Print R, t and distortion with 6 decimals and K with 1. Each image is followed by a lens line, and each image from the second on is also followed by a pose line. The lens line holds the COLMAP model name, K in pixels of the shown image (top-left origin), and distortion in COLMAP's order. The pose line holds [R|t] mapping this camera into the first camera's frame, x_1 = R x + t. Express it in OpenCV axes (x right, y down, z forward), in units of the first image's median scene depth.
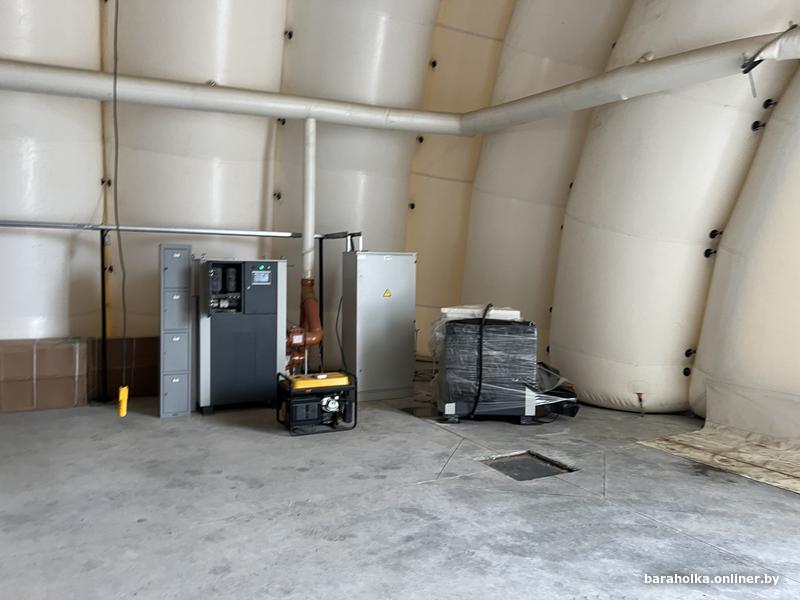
lens RADIAL K [[600.8, 0, 400.0], [0, 600.8, 300.0], [0, 0, 1]] dist [0.072457, -0.089943]
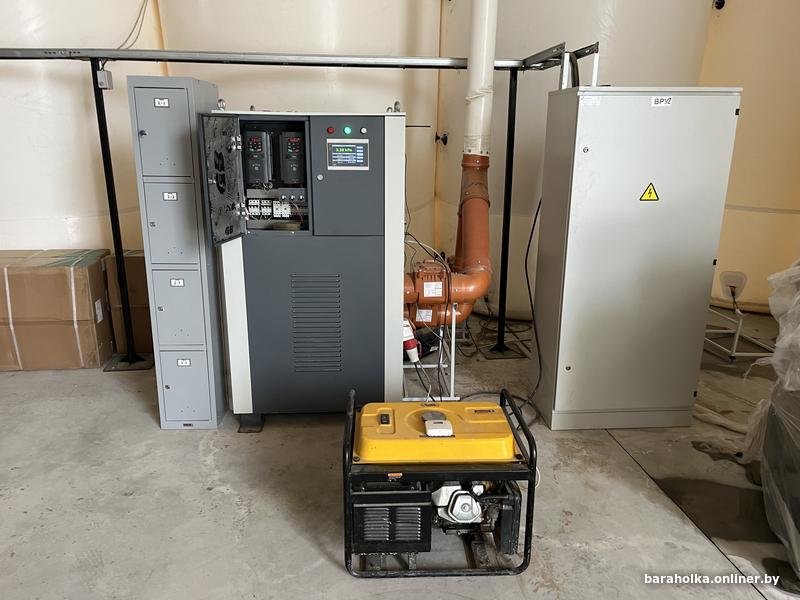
lens RADIAL K [[600.8, 0, 400.0], [0, 600.8, 300.0], [0, 0, 1]] dist [0.072457, -0.089943]
pose [[0.923648, 0.095257, -0.371214, -0.019679], [-0.016380, 0.977545, 0.210090, -0.025964], [0.382891, -0.187968, 0.904468, 0.591183]]
